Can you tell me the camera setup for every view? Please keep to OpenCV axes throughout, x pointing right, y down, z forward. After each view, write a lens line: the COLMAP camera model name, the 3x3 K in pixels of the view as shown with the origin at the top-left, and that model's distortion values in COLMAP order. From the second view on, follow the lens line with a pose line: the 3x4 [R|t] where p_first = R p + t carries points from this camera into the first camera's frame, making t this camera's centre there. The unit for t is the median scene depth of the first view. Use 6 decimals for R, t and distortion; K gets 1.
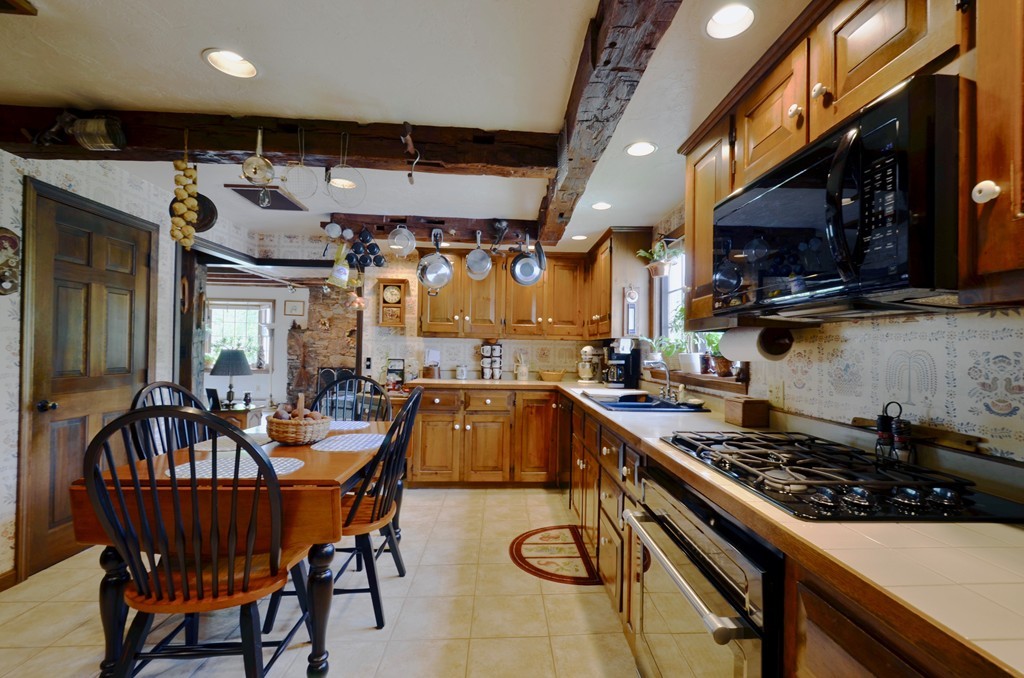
lens RADIAL K [[451.9, 0, 530.0], [0, 451.9, 350.2], [0, 0, 1]] dist [0.001096, -0.001252]
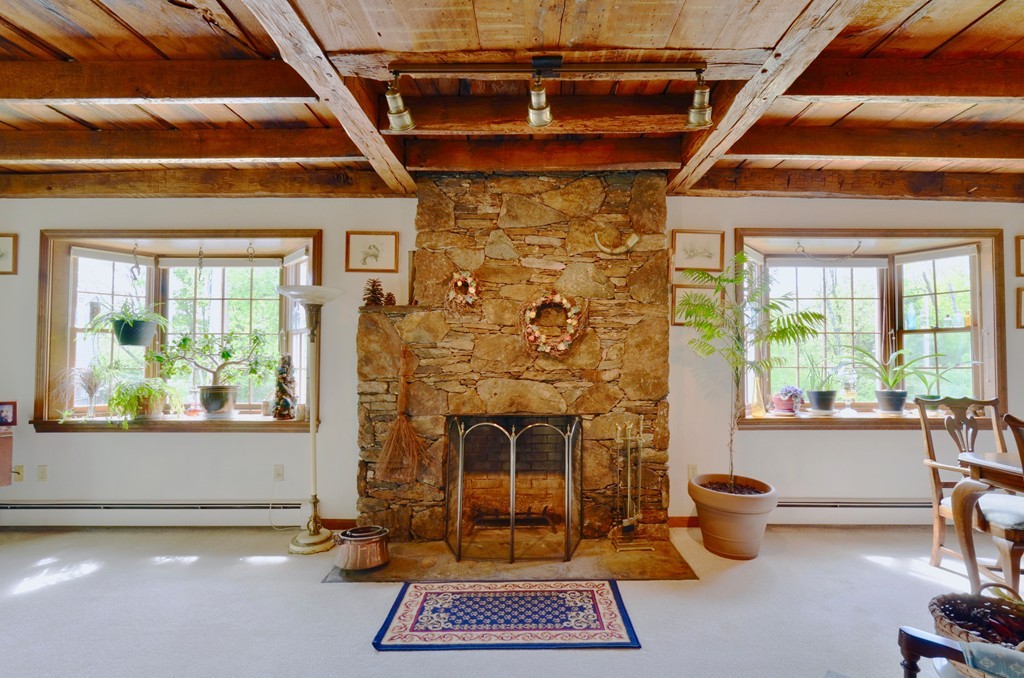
lens RADIAL K [[451.9, 0, 530.0], [0, 451.9, 350.2], [0, 0, 1]] dist [0.001096, -0.001252]
pose [[0.998098, -0.021466, -0.057783, -0.846802], [0.020323, 0.999587, -0.020294, -0.006365], [0.058195, 0.019081, 0.998123, 1.453786]]
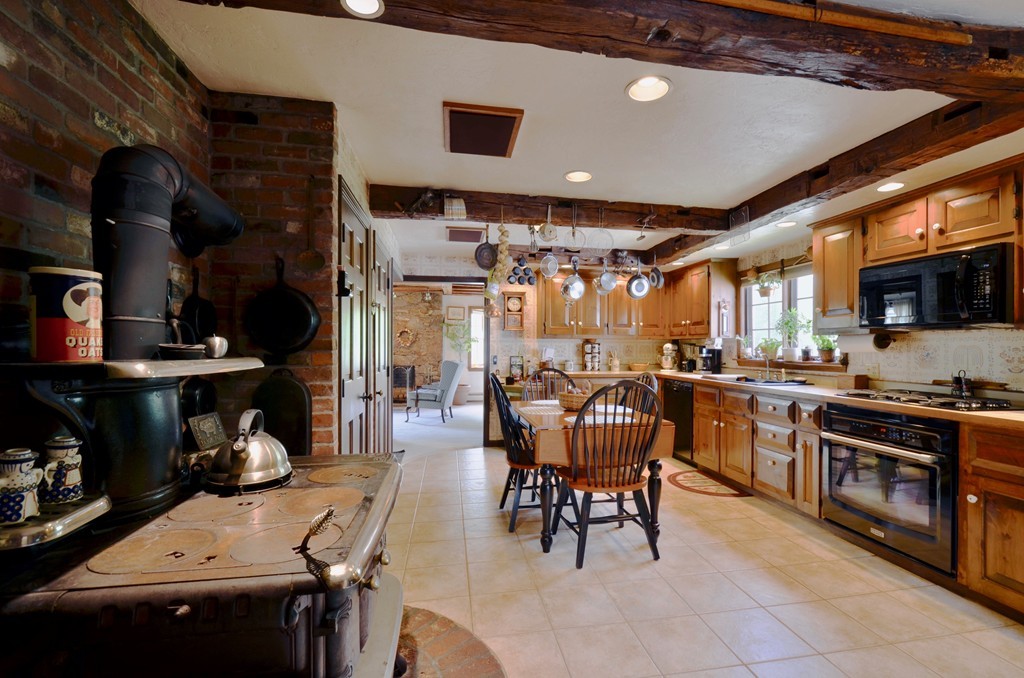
lens RADIAL K [[451.9, 0, 530.0], [0, 451.9, 350.2], [0, 0, 1]] dist [0.001096, -0.001252]
pose [[0.992556, -0.015845, 0.120751, -0.481718], [0.014767, 0.999843, 0.009816, -0.009793], [-0.120888, -0.007959, 0.992634, -0.283404]]
